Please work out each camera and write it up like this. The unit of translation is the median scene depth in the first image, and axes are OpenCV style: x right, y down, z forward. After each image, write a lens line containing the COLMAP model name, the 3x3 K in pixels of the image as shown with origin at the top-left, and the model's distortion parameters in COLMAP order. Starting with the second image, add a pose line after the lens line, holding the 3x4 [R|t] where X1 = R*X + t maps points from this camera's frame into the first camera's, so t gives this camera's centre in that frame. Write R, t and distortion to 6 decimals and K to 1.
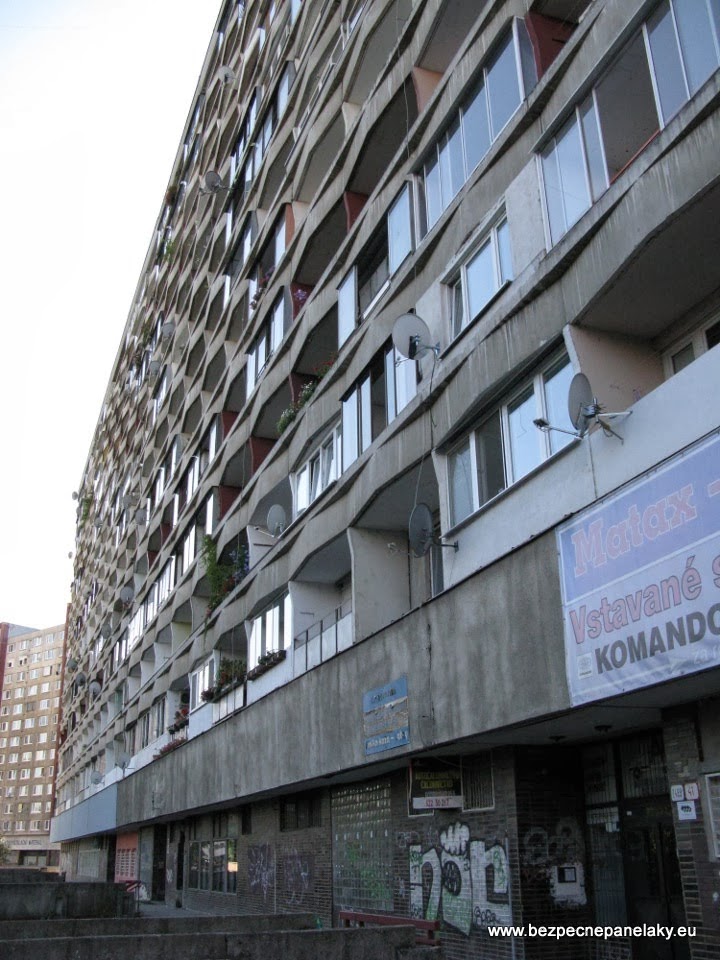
lens RADIAL K [[978.6, 0, 360.0], [0, 978.6, 480.0], [0, 0, 1]] dist [-0.186605, 0.207904]
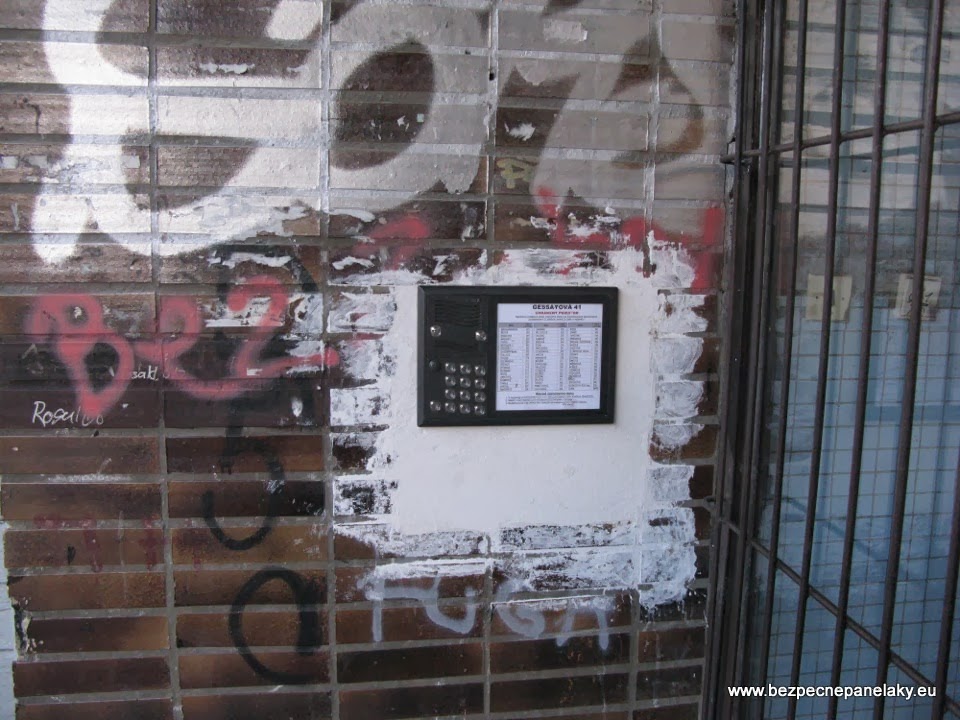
lens RADIAL K [[978.6, 0, 480.4], [0, 978.6, 379.3], [0, 0, 1]] dist [-0.186605, 0.207904]
pose [[0.978216, 0.054474, -0.200313, 0.236688], [0.053434, 0.866363, 0.496547, 0.365161], [0.200593, -0.496434, 0.844580, 0.908121]]
